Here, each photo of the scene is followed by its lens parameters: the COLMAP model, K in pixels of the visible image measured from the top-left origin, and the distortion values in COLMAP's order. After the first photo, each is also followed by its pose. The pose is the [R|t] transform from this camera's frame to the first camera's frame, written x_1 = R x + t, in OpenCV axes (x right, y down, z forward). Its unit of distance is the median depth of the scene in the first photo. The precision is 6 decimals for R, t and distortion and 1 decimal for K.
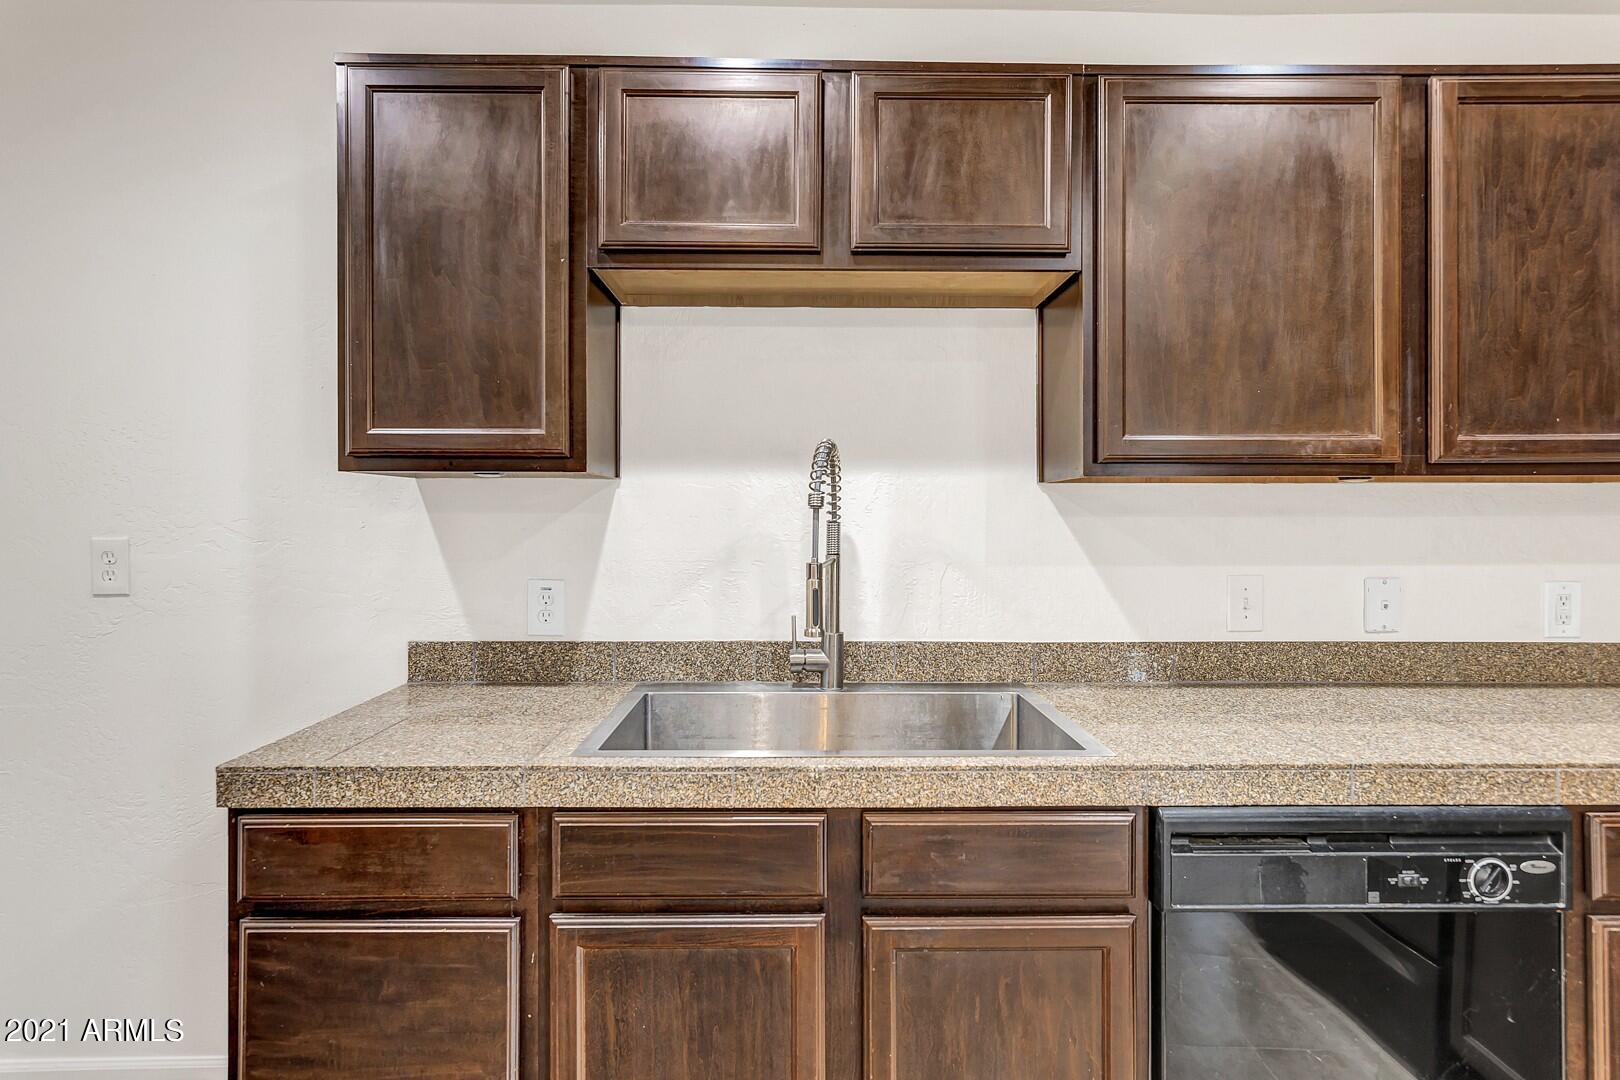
lens RADIAL K [[869.6, 0, 800.6], [0, 869.6, 516.7], [0, 0, 1]] dist [0.001772, 0.001578]
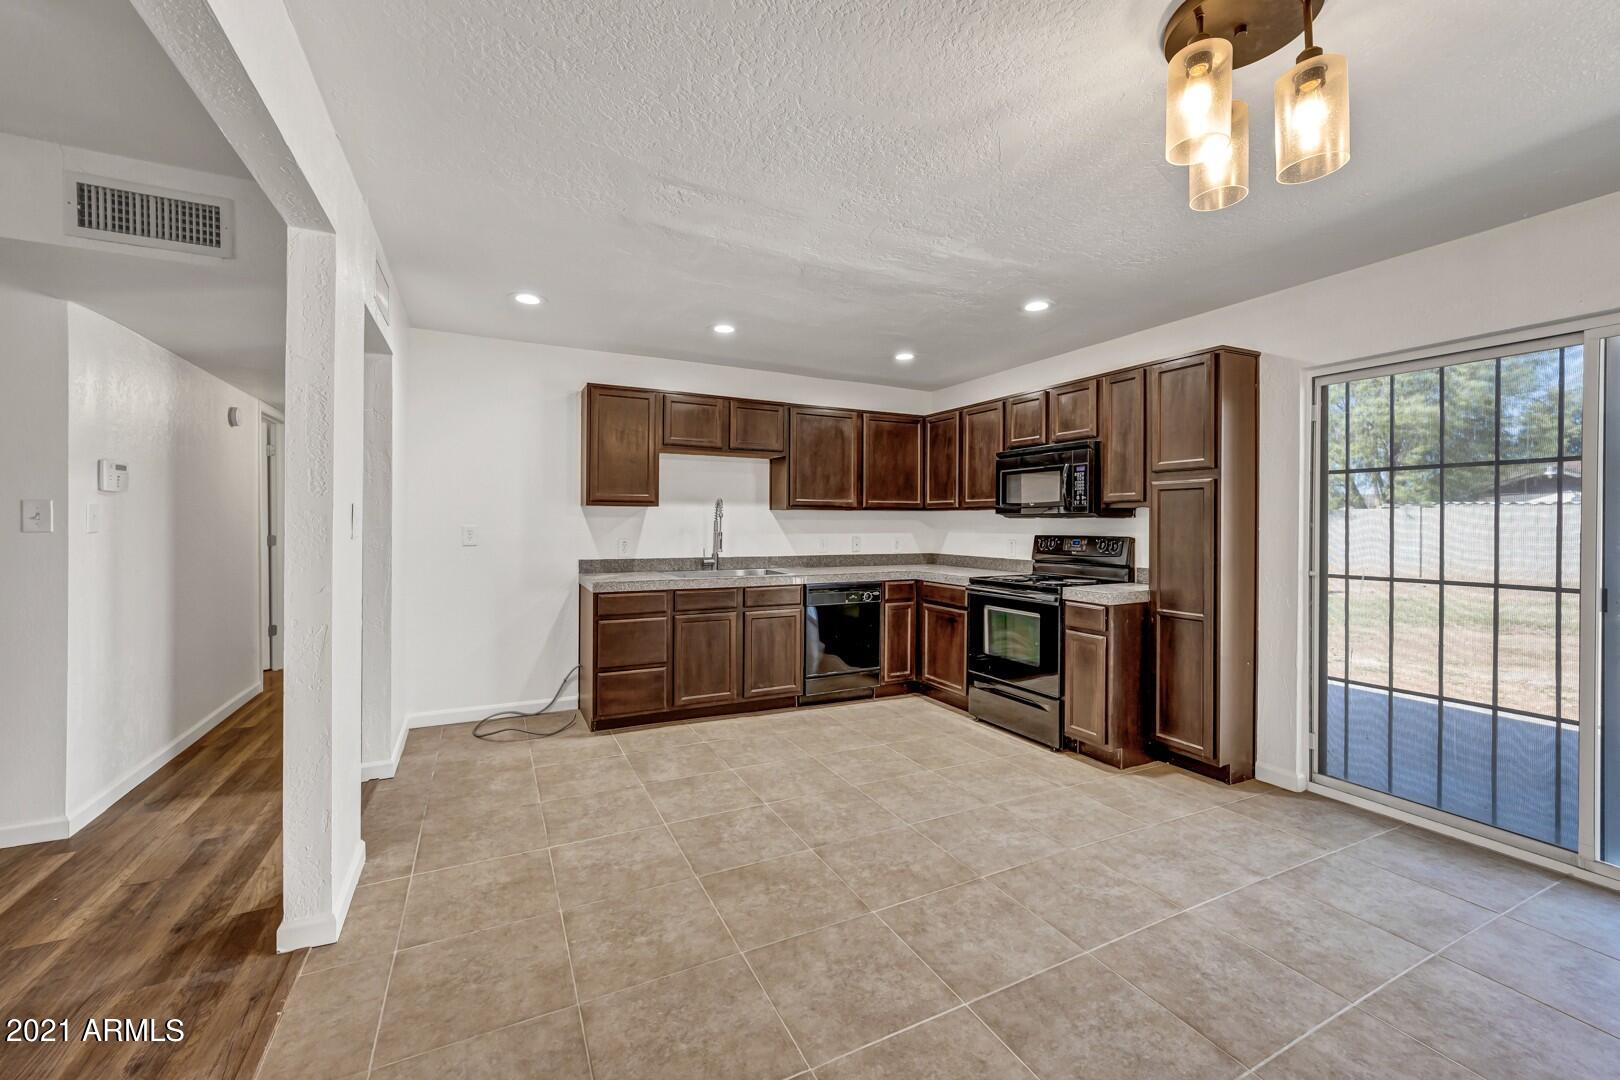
lens RADIAL K [[683.3, 0, 815.9], [0, 683.3, 523.5], [0, 0, 1]] dist [0.000082, 0.000327]
pose [[0.894849, 0.002247, 0.446364, -0.912584], [-0.006746, 0.999941, 0.008491, -0.010867], [-0.446319, -0.010610, 0.894811, -1.782793]]
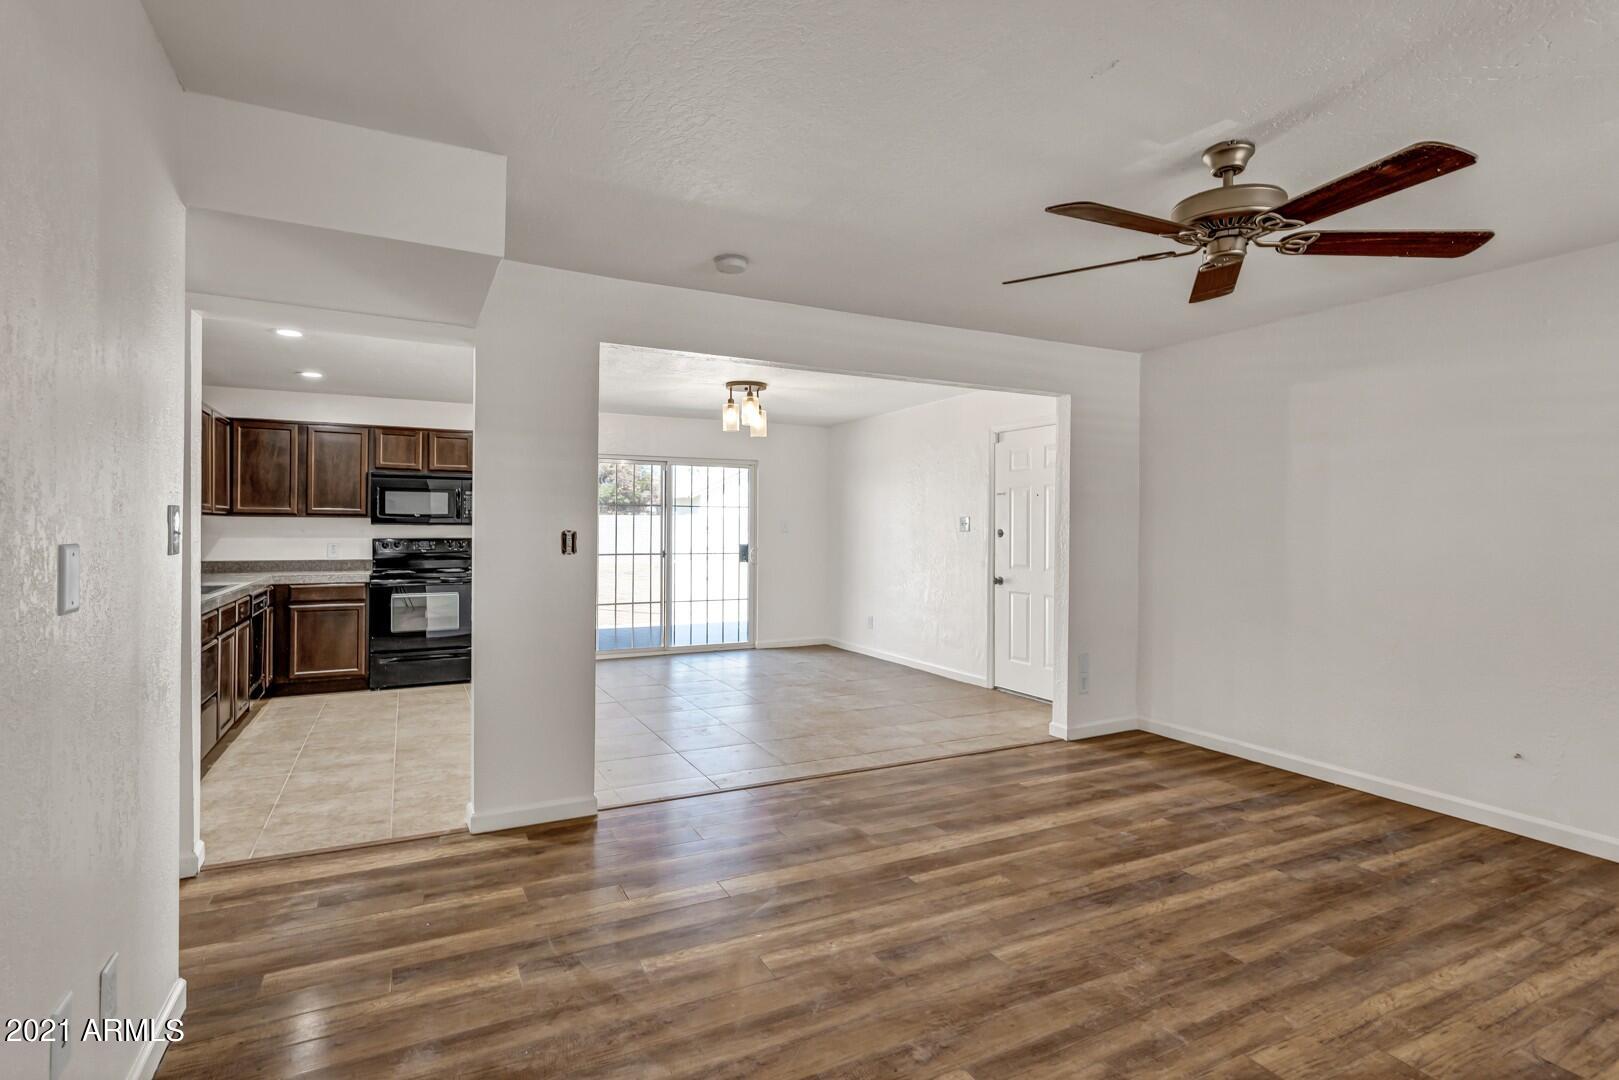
lens RADIAL K [[753.8, 0, 830.6], [0, 753.8, 534.3], [0, 0, 1]] dist [0.003045, 0.000307]
pose [[-0.477780, -0.004064, 0.878470, -3.386299], [-0.014378, 0.999892, -0.003194, 0.013185], [-0.878362, -0.014156, -0.477787, 0.213585]]
